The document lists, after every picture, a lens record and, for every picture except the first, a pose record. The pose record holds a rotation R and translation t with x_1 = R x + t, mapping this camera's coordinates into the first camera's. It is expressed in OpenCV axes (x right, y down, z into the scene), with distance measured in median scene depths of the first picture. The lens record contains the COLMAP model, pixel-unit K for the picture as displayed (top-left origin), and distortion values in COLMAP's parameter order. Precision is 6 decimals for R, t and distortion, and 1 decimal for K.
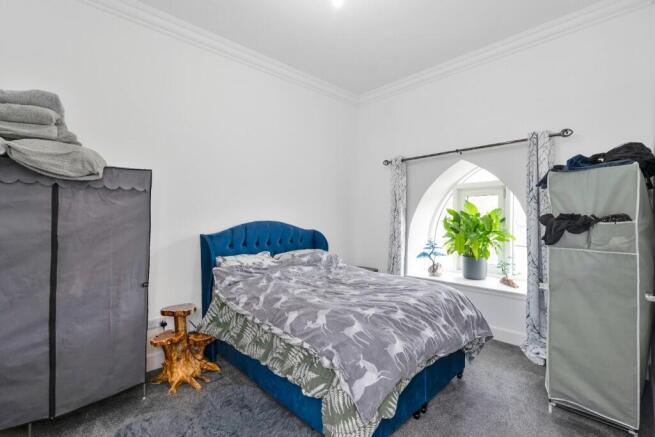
lens RADIAL K [[301.3, 0, 327.1], [0, 301.3, 219.5], [0, 0, 1]] dist [-0.001644, -0.000091]
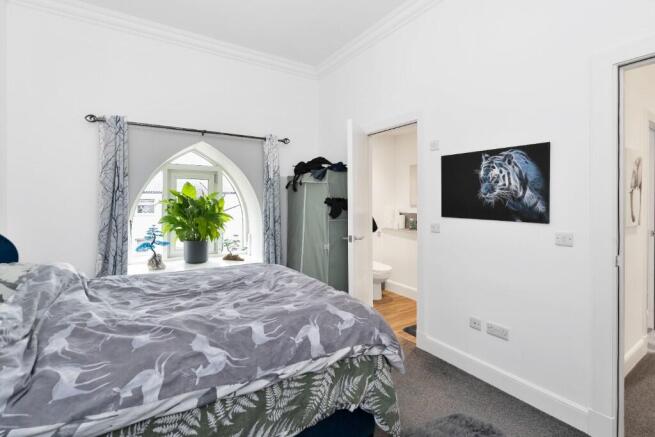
lens RADIAL K [[301.3, 0, 316.9], [0, 301.3, 199.9], [0, 0, 1]] dist [-0.001644, -0.000091]
pose [[0.194375, 0.010067, 0.980876, -0.440178], [0.005049, 0.999924, -0.011263, 0.005038], [-0.980914, 0.007142, 0.194309, 0.449761]]
